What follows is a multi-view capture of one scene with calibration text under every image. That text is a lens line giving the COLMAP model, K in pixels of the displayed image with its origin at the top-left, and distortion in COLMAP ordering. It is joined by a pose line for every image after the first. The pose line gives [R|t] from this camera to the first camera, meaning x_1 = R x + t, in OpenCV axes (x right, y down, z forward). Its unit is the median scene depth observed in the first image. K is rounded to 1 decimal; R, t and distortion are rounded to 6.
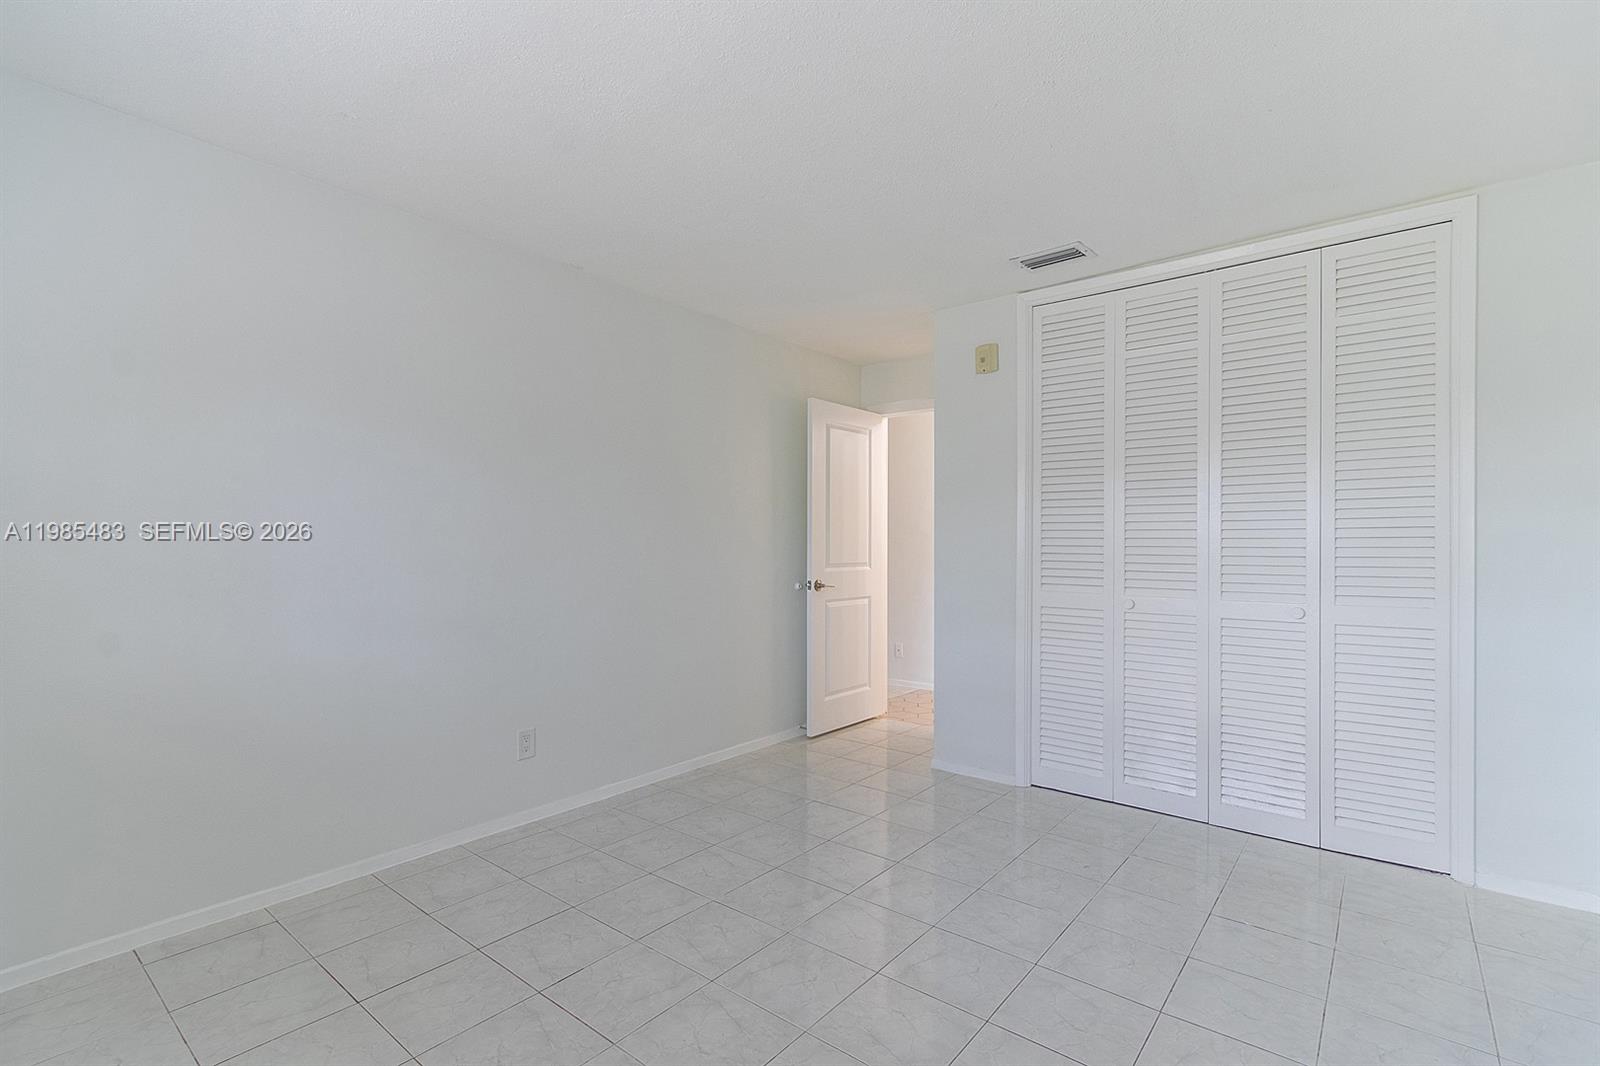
lens RADIAL K [[734.7, 0, 795.5], [0, 734.7, 534.9], [0, 0, 1]] dist [-0.000399, -0.000822]
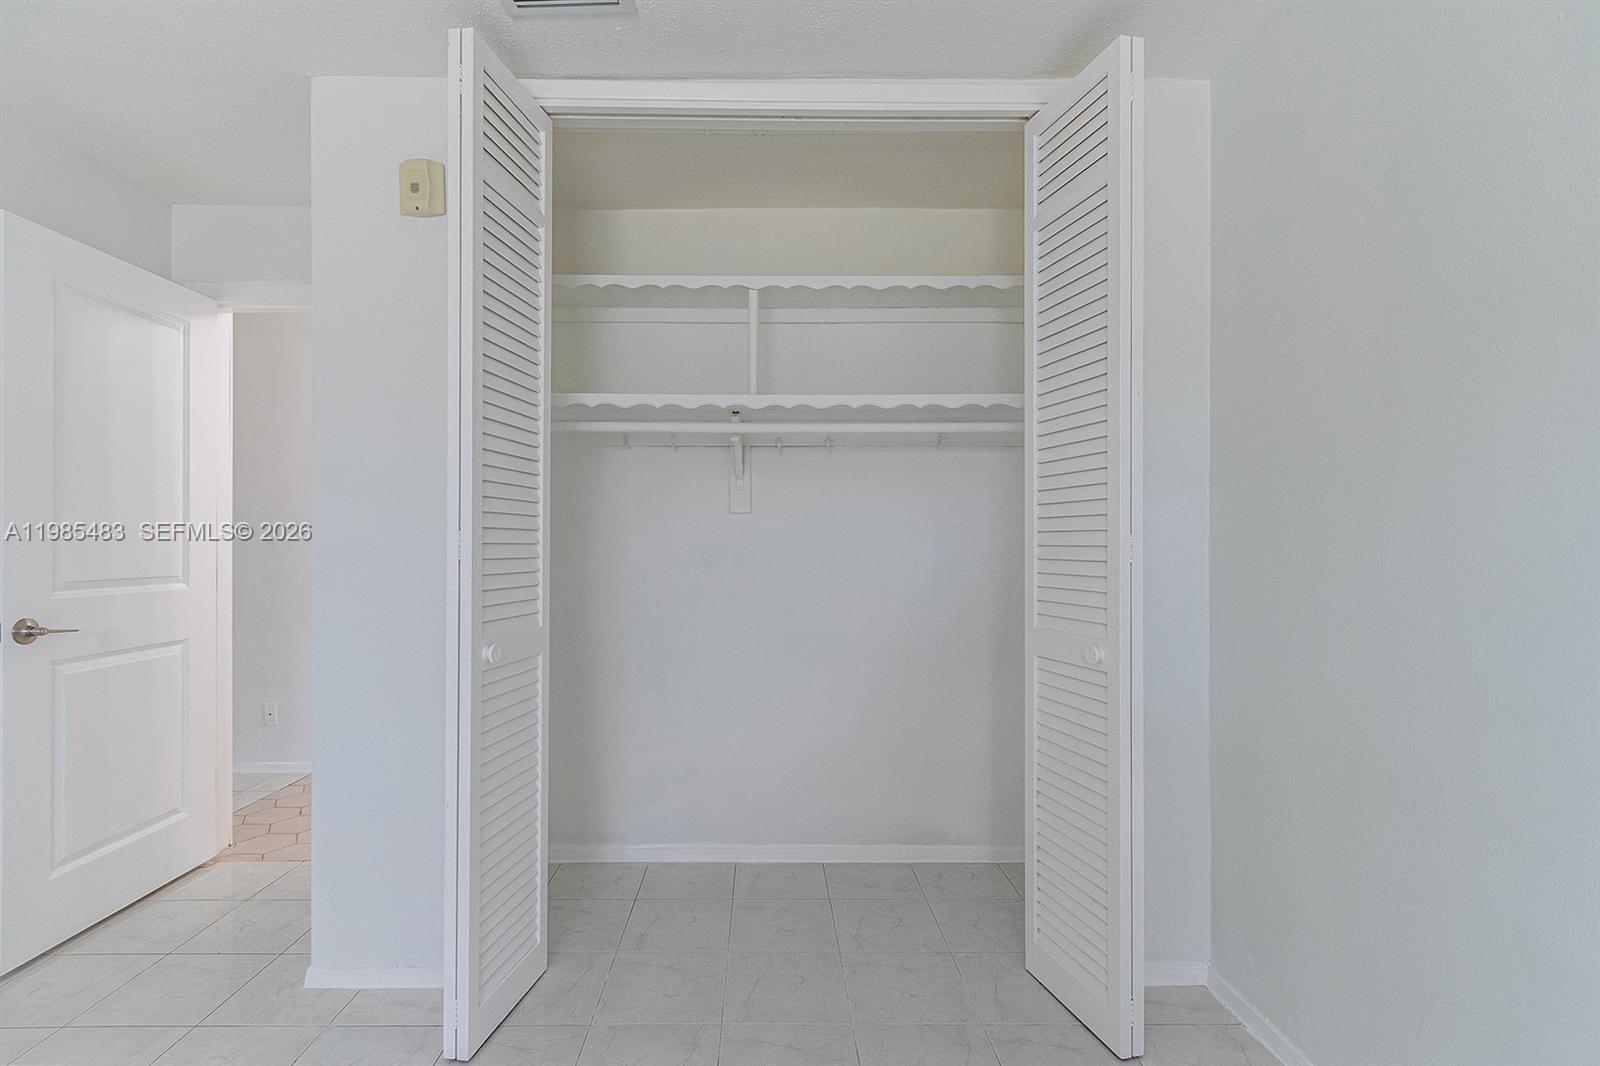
lens RADIAL K [[734.7, 0, 787.6], [0, 734.7, 531.8], [0, 0, 1]] dist [-0.000399, -0.000822]
pose [[0.759676, -0.006055, 0.650274, 0.088065], [-0.000674, 0.999949, 0.010098, 0.001541], [-0.650302, -0.008109, 0.759633, 0.327033]]
